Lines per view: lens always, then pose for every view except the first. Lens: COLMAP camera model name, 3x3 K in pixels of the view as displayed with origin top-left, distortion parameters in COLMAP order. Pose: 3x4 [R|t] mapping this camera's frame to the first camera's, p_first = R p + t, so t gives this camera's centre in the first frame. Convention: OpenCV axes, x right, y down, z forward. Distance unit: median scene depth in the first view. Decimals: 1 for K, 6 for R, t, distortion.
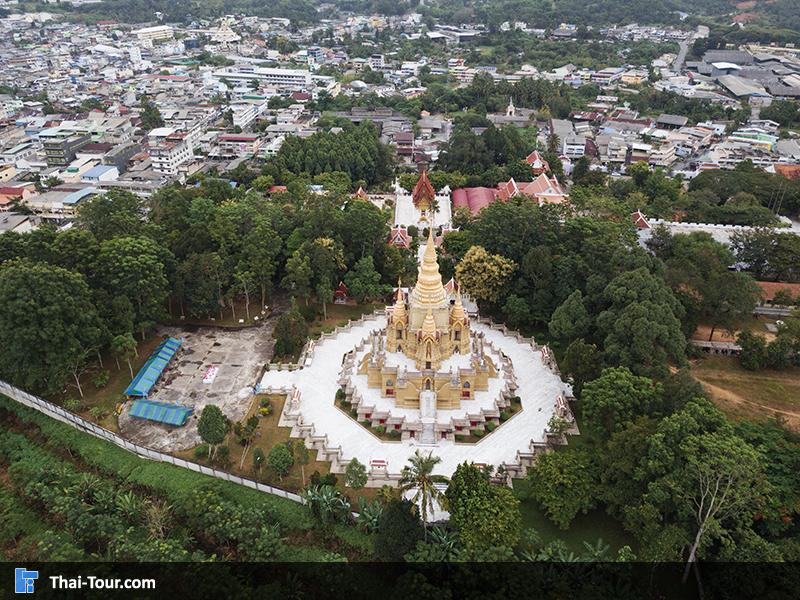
lens RADIAL K [[614.2, 0, 400.0], [0, 614.2, 300.0], [0, 0, 1]] dist [0.001030, -0.000731]
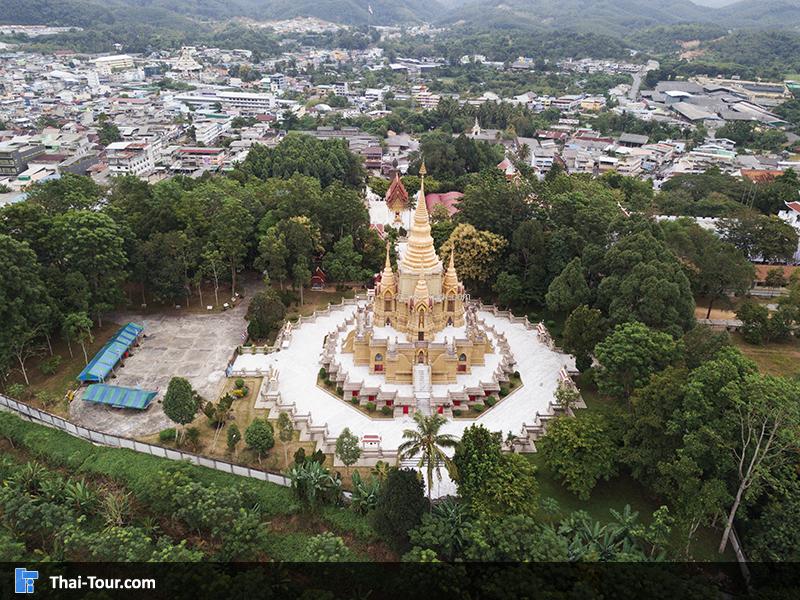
lens RADIAL K [[614.2, 0, 400.0], [0, 614.2, 300.0], [0, 0, 1]] dist [0.001030, -0.000731]
pose [[0.998089, -0.015246, 0.059882, -0.030225], [0.018725, 0.998143, -0.057967, 0.082448], [-0.058887, 0.058977, 0.996521, 0.070794]]
